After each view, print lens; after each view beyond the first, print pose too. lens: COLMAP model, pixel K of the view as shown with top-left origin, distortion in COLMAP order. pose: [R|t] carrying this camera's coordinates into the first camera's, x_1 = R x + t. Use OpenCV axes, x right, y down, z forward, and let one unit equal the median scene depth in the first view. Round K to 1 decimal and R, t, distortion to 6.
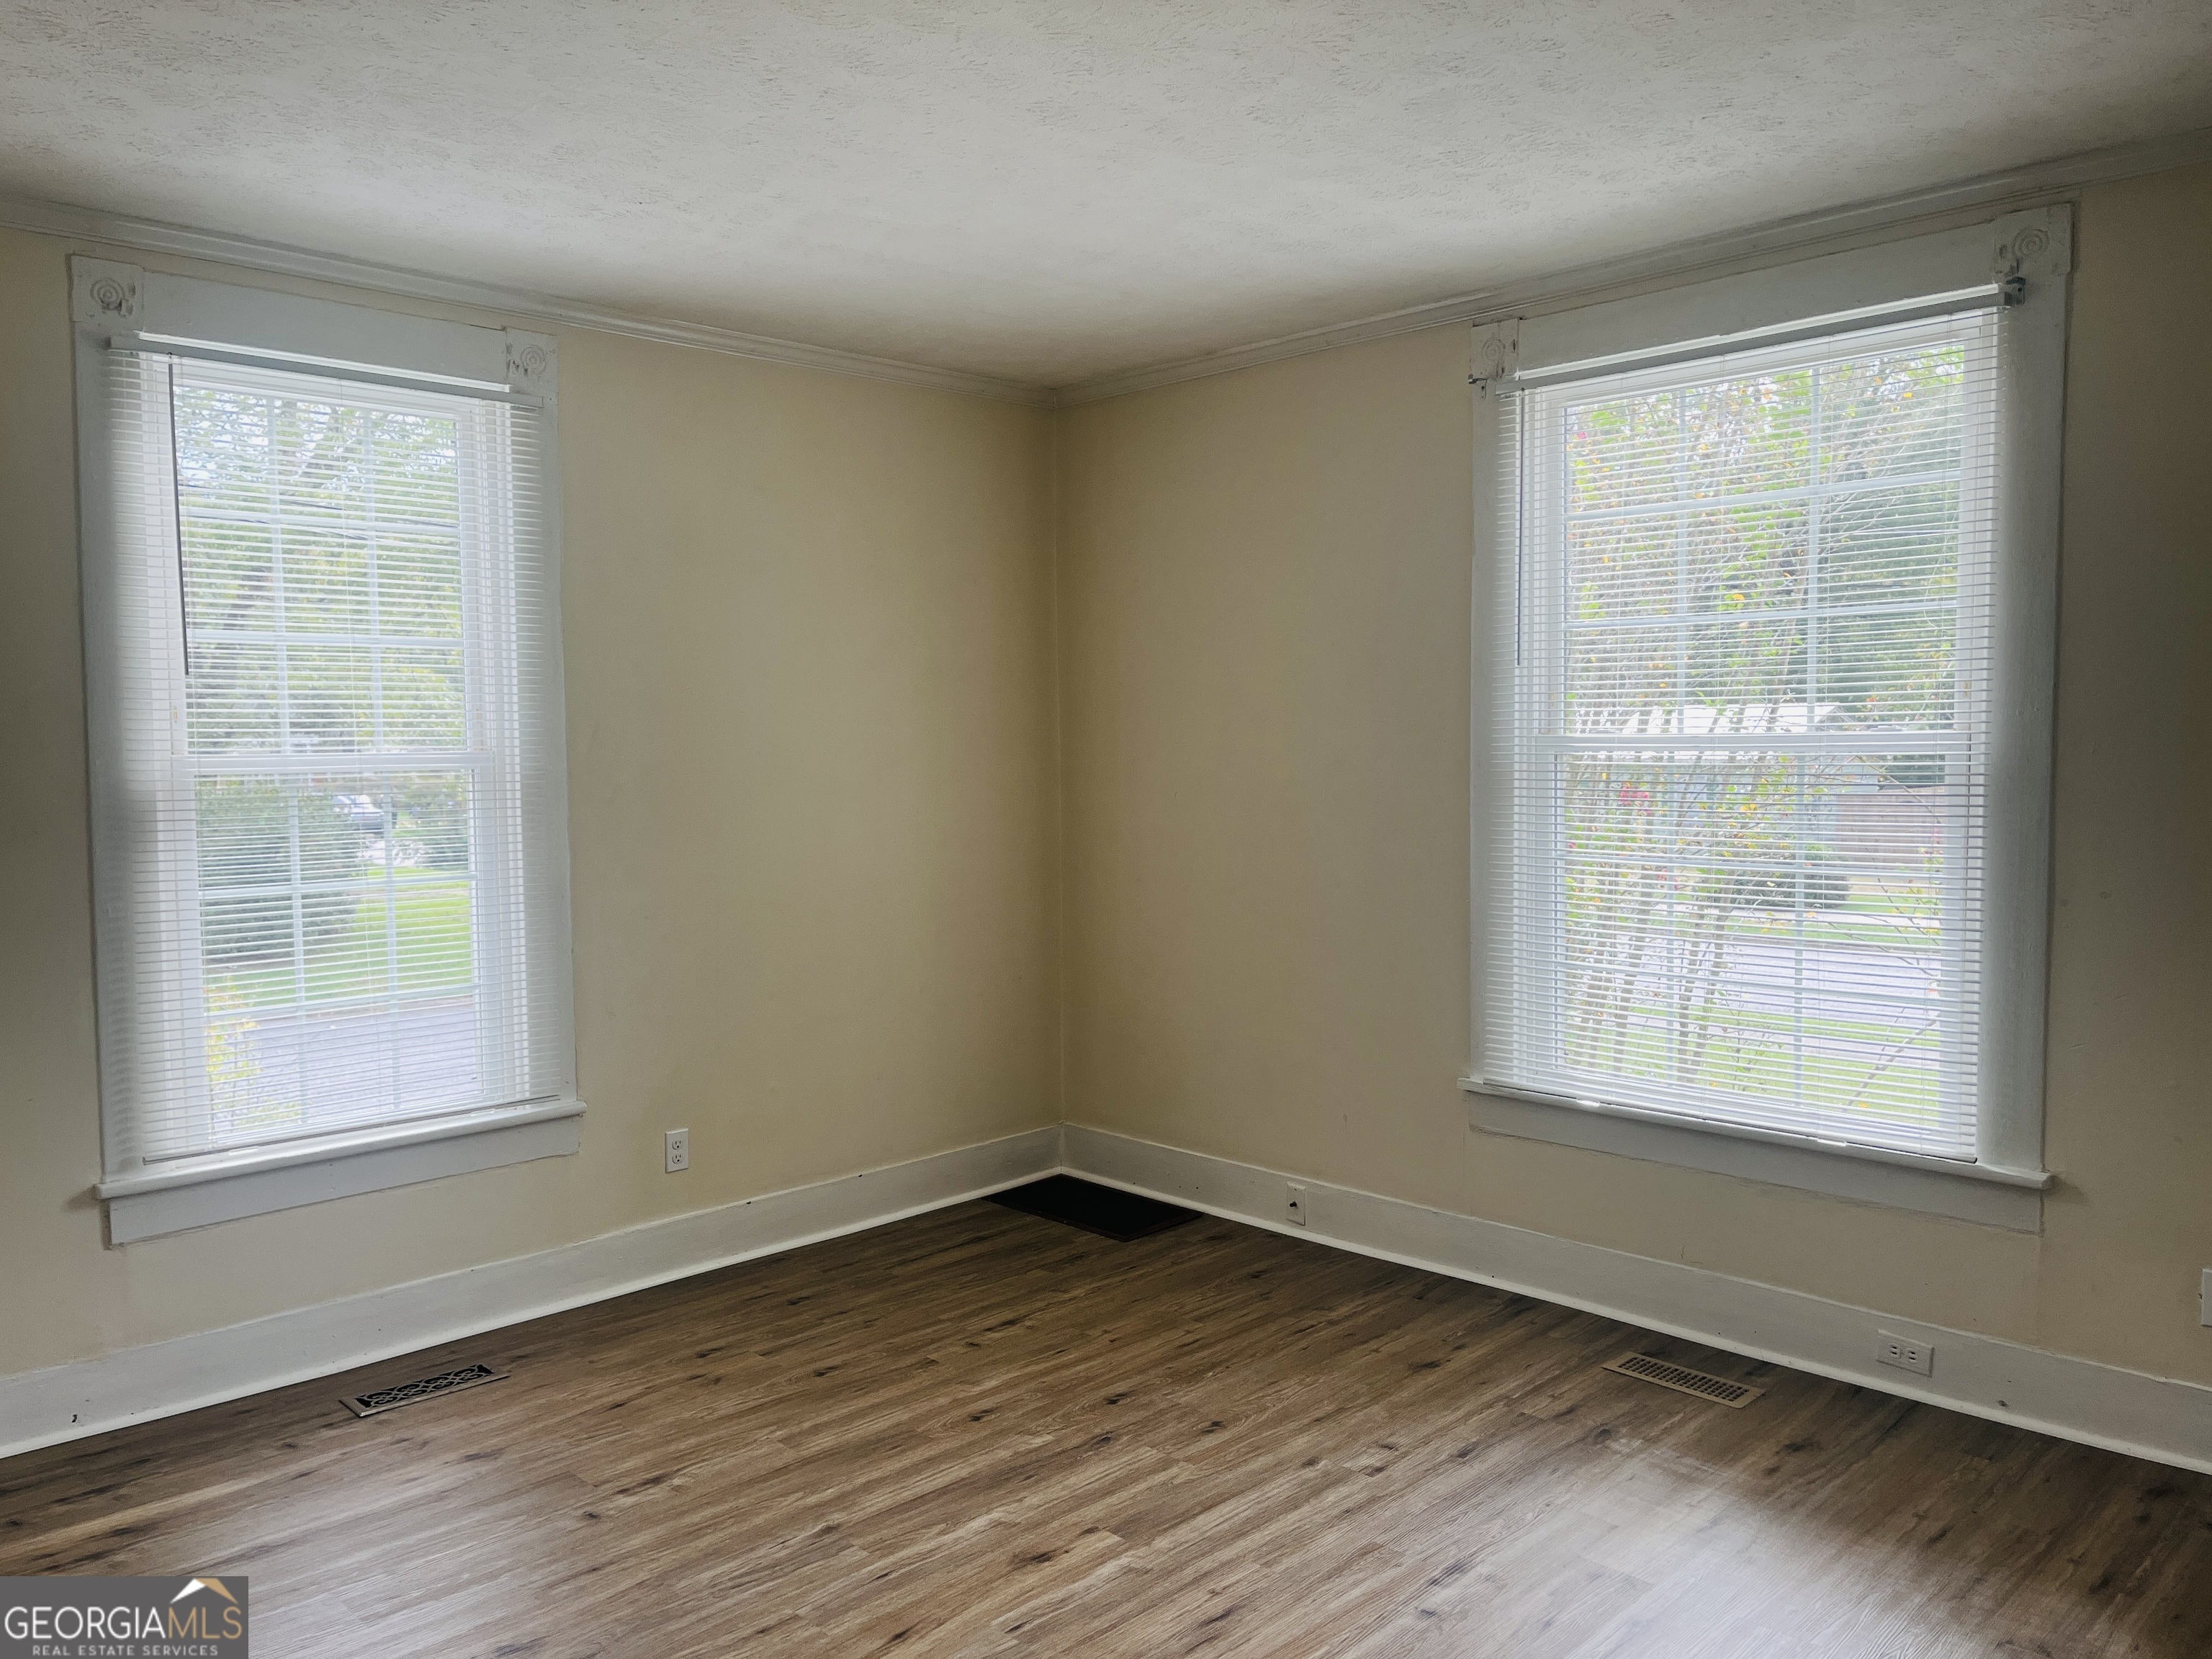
lens RADIAL K [[1671.9, 0, 1092.1], [0, 1671.9, 830.4], [0, 0, 1]] dist [0.076966, -0.096579]
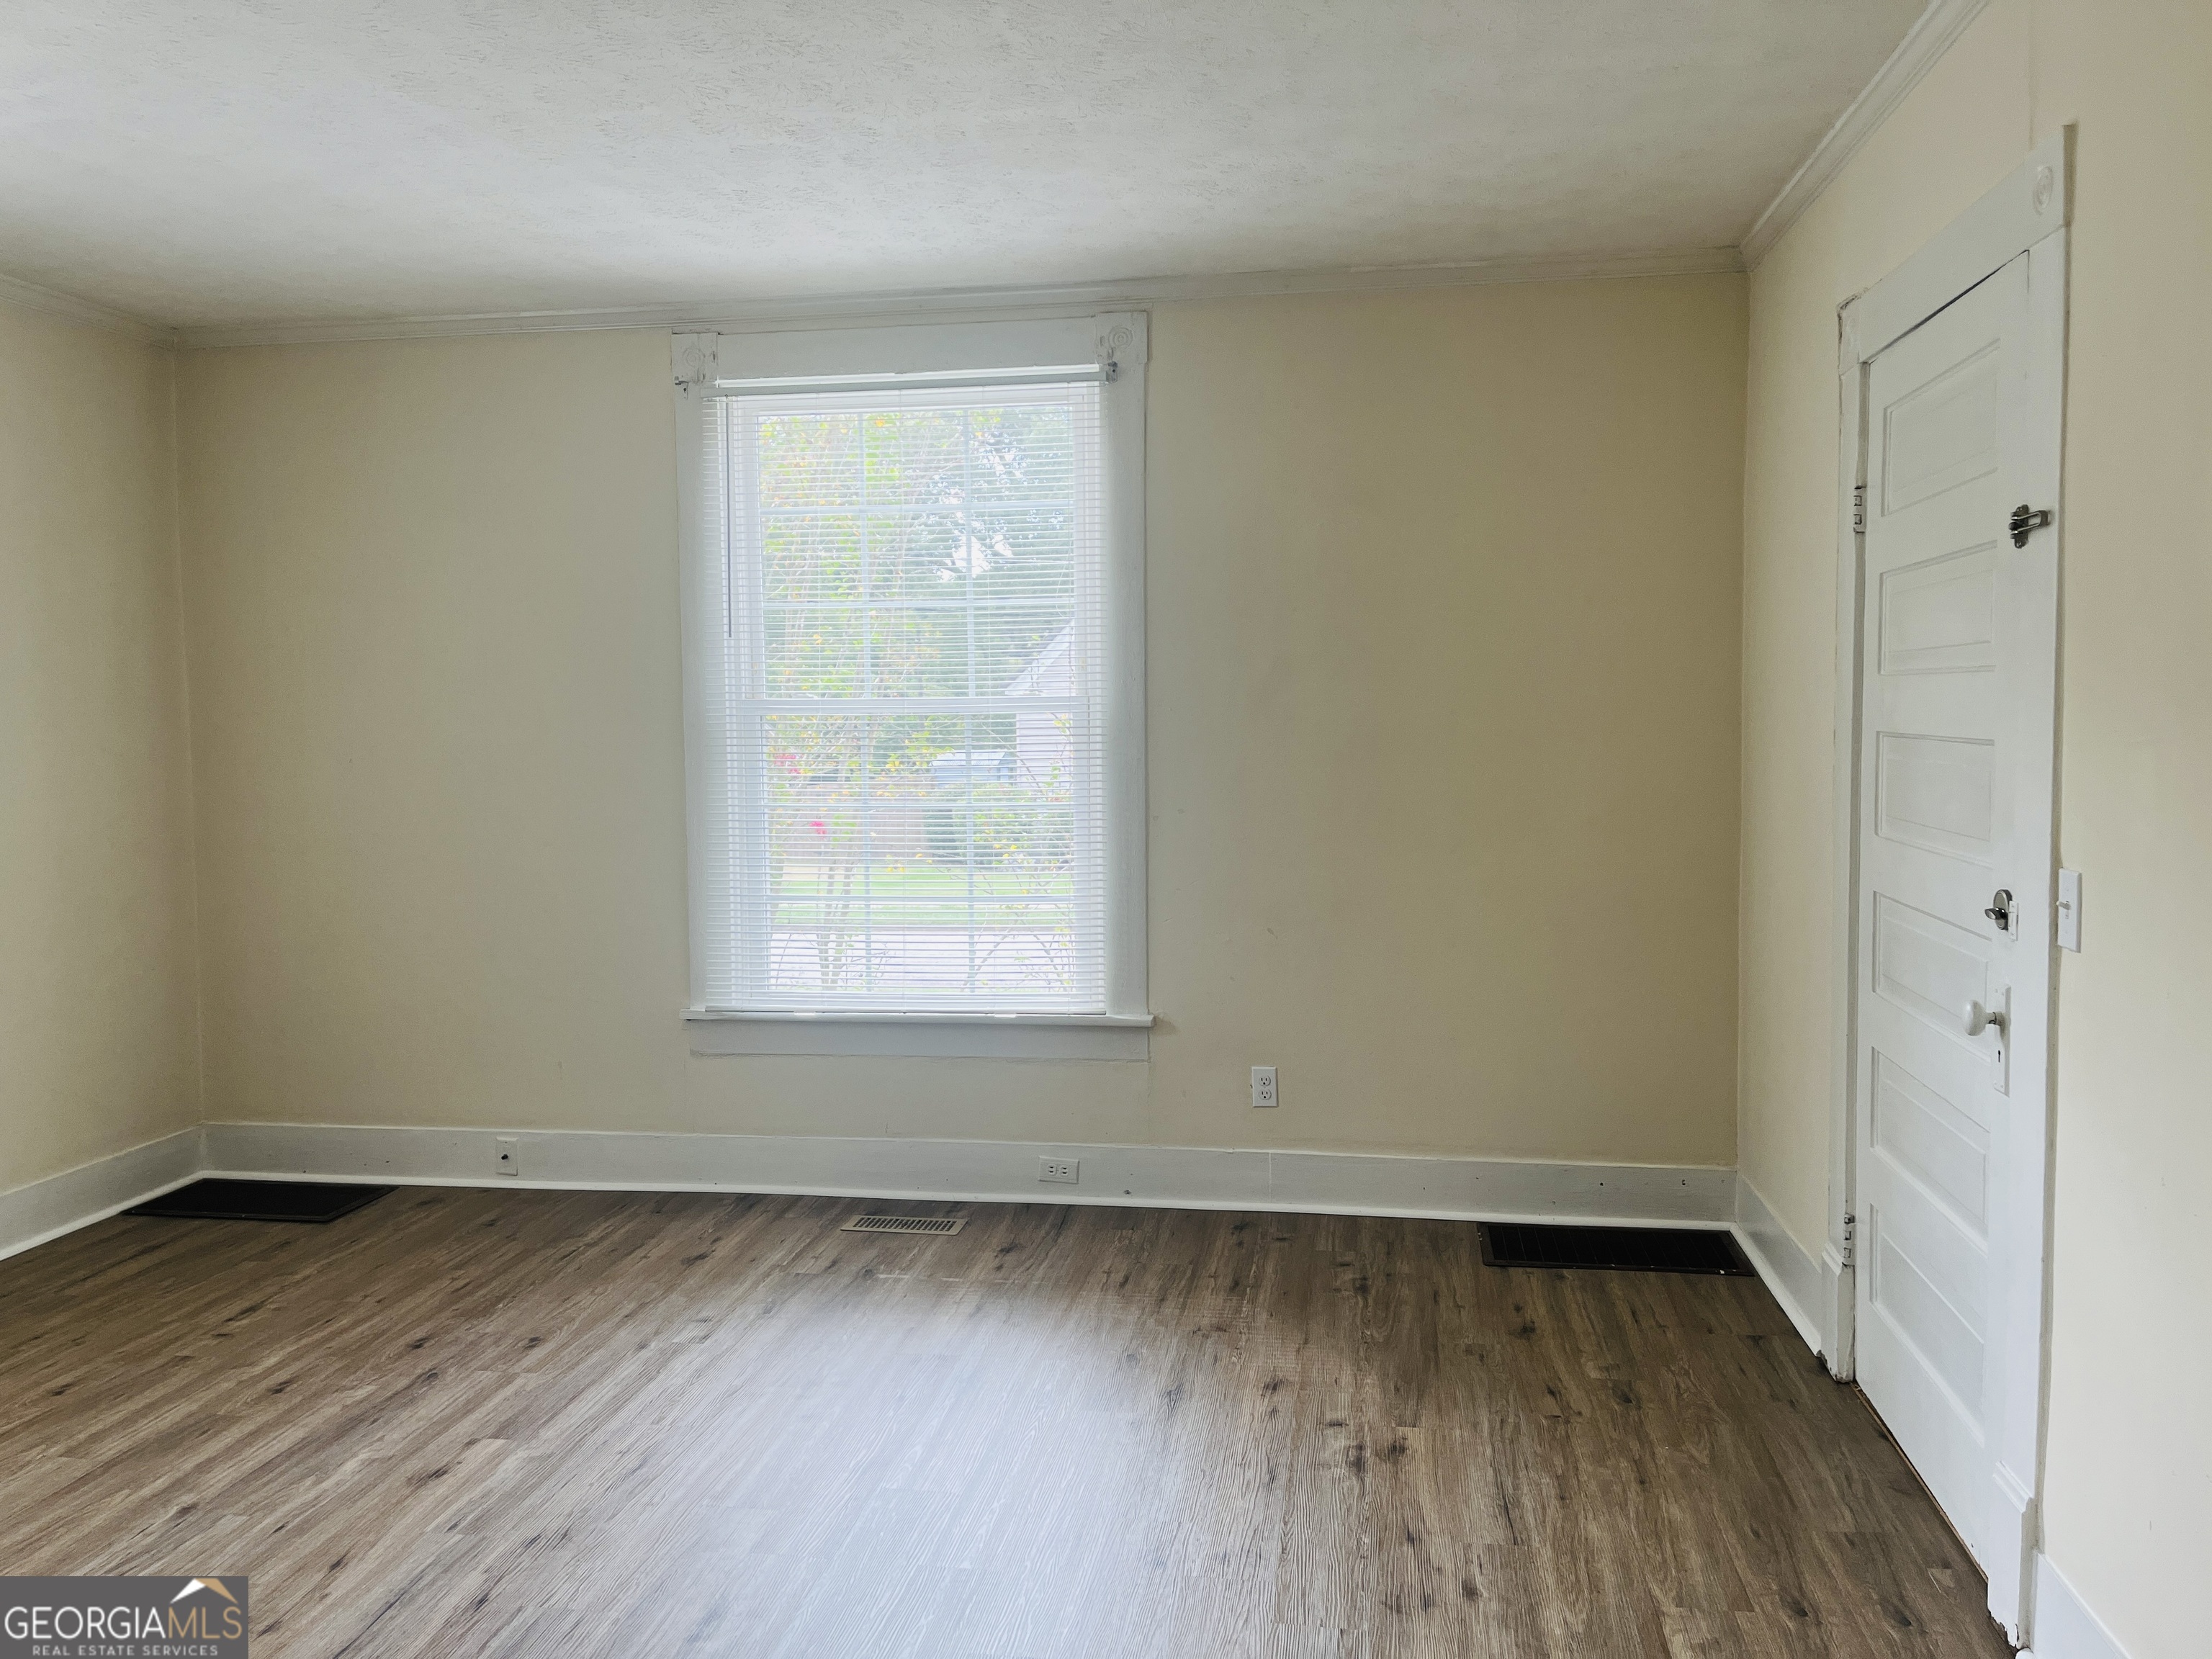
lens RADIAL K [[1657.6, 0, 1097.0], [0, 1657.6, 798.9], [0, 0, 1]] dist [0.066766, -0.079629]
pose [[0.807661, -0.021855, 0.589241, -0.243094], [0.035926, 0.999280, -0.012179, 0.038769], [-0.588551, 0.031006, 0.807865, -0.059308]]
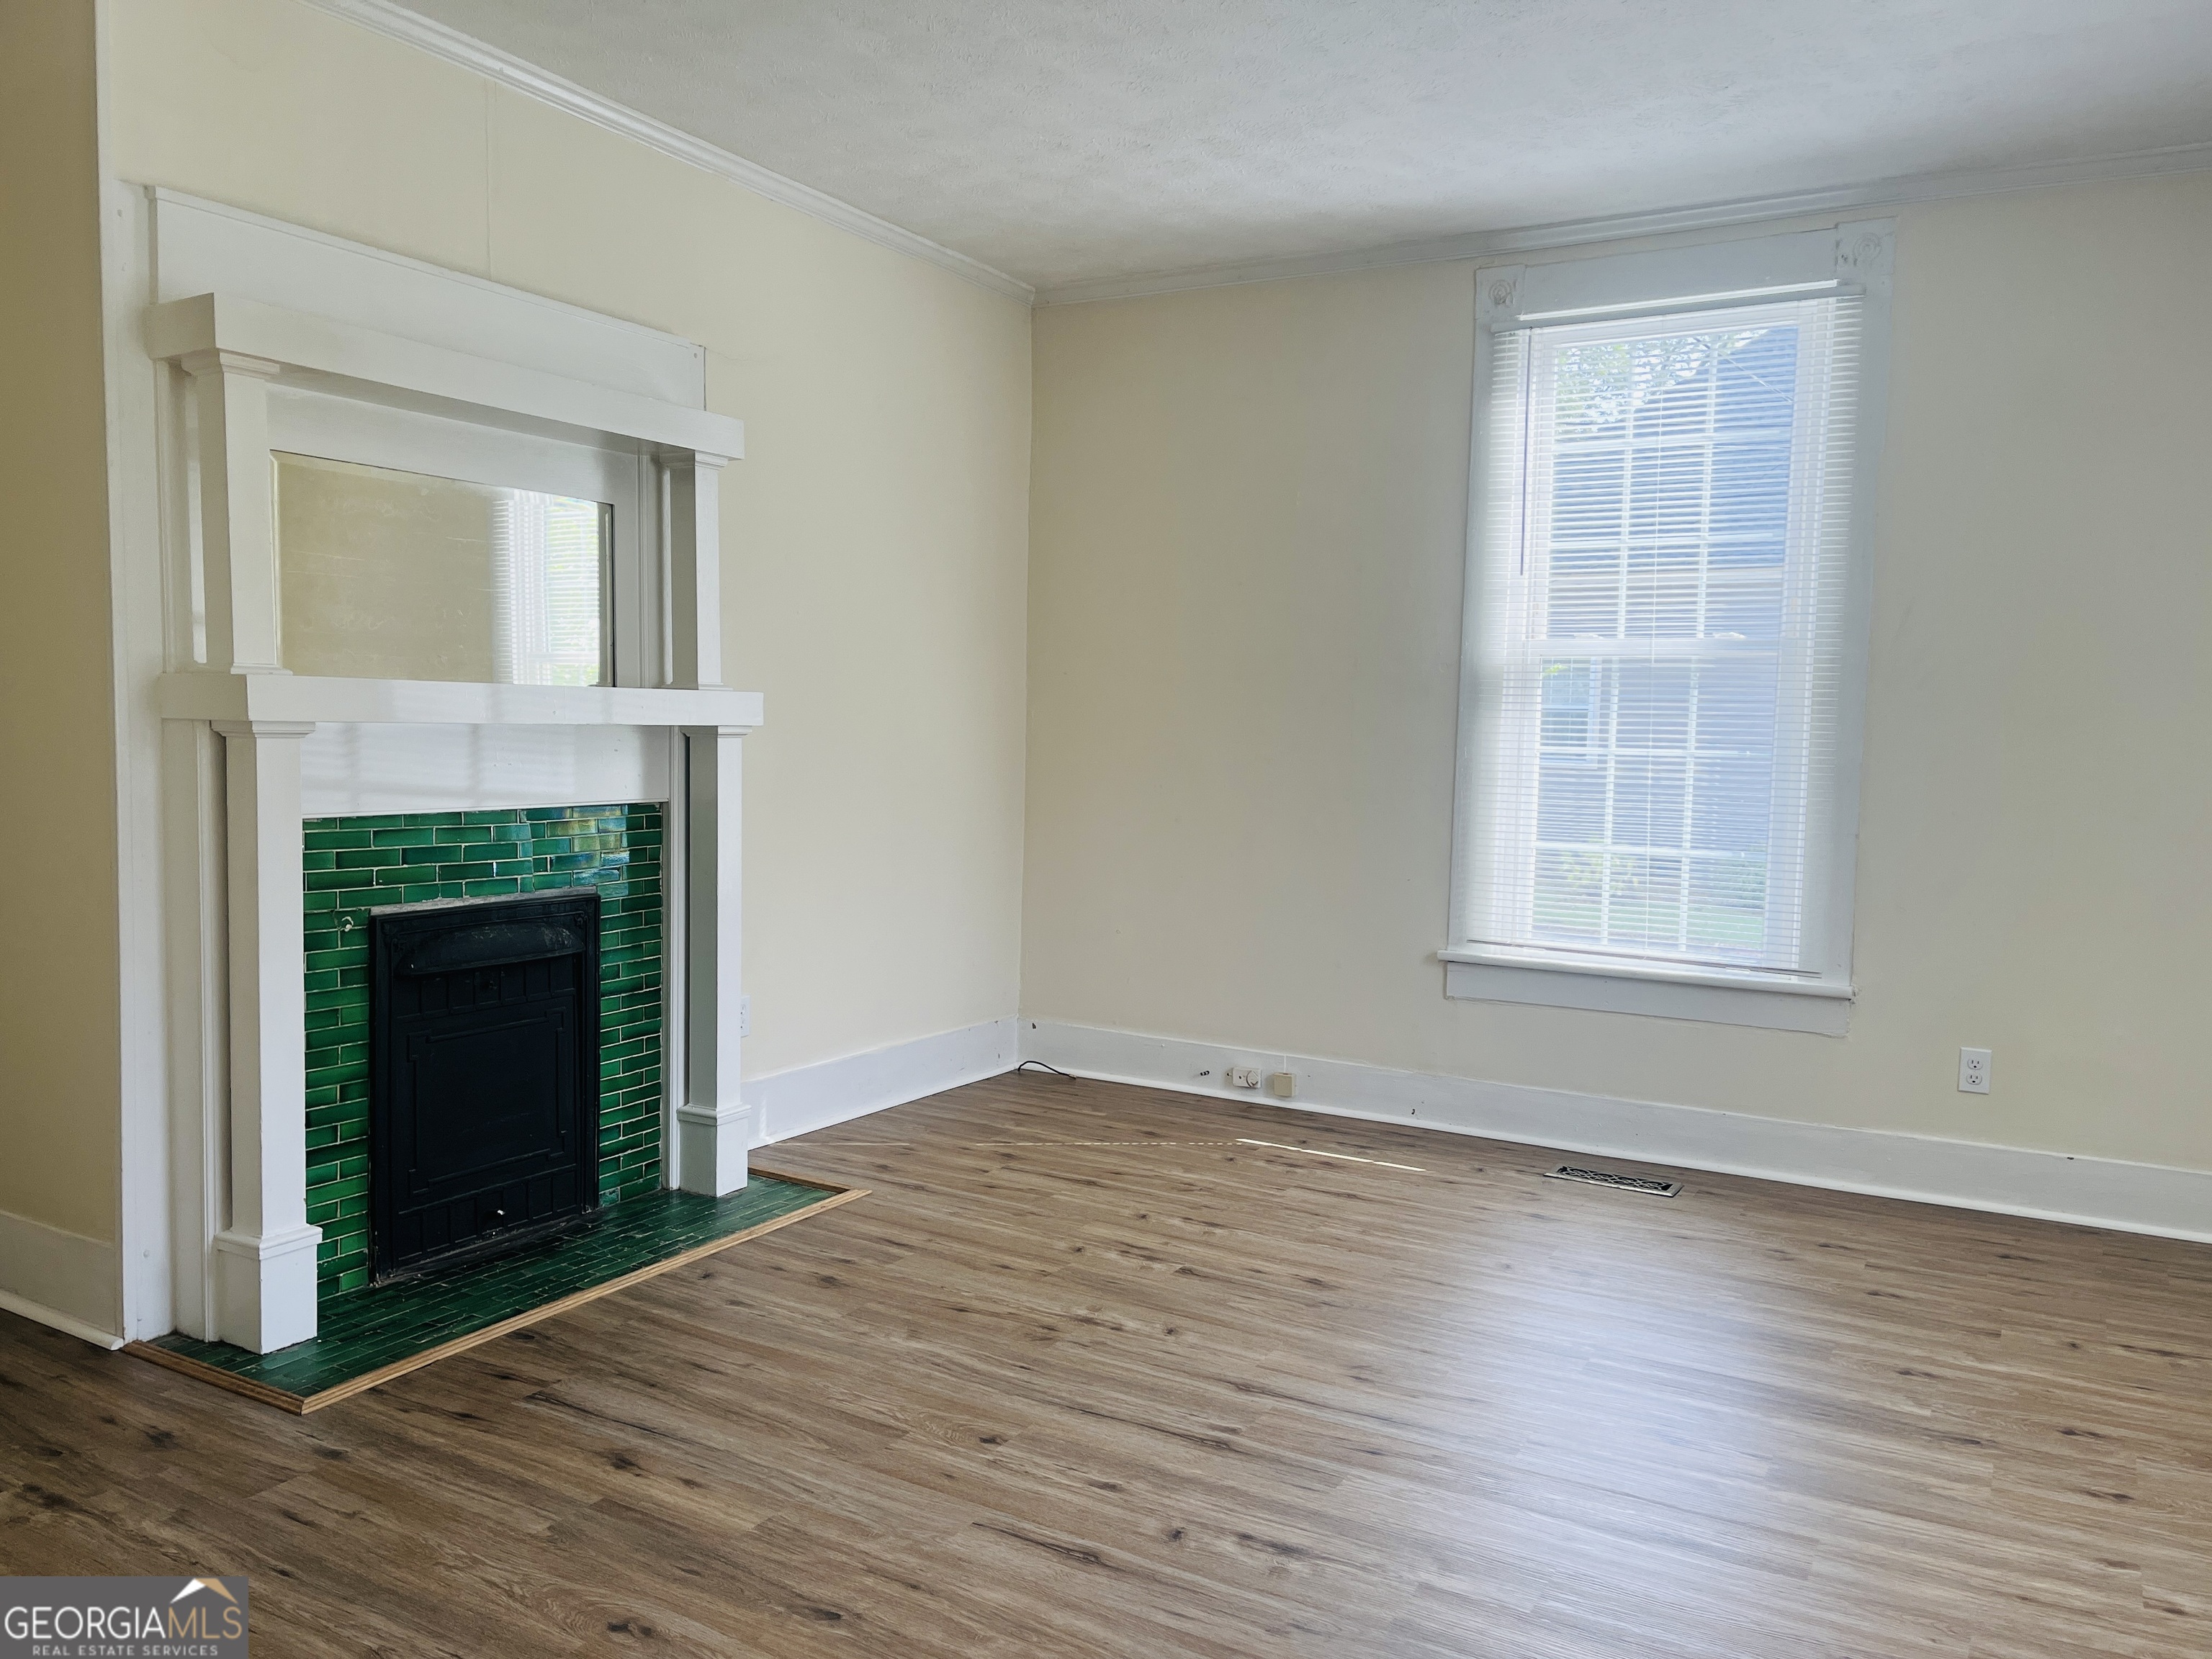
lens RADIAL K [[1687.3, 0, 1102.4], [0, 1687.3, 831.9], [0, 0, 1]] dist [0.069707, -0.091713]
pose [[0.267036, 0.076963, -0.960608, 0.628200], [-0.077317, 0.995304, 0.058250, 0.051669], [0.960580, 0.058716, 0.271732, 0.340096]]
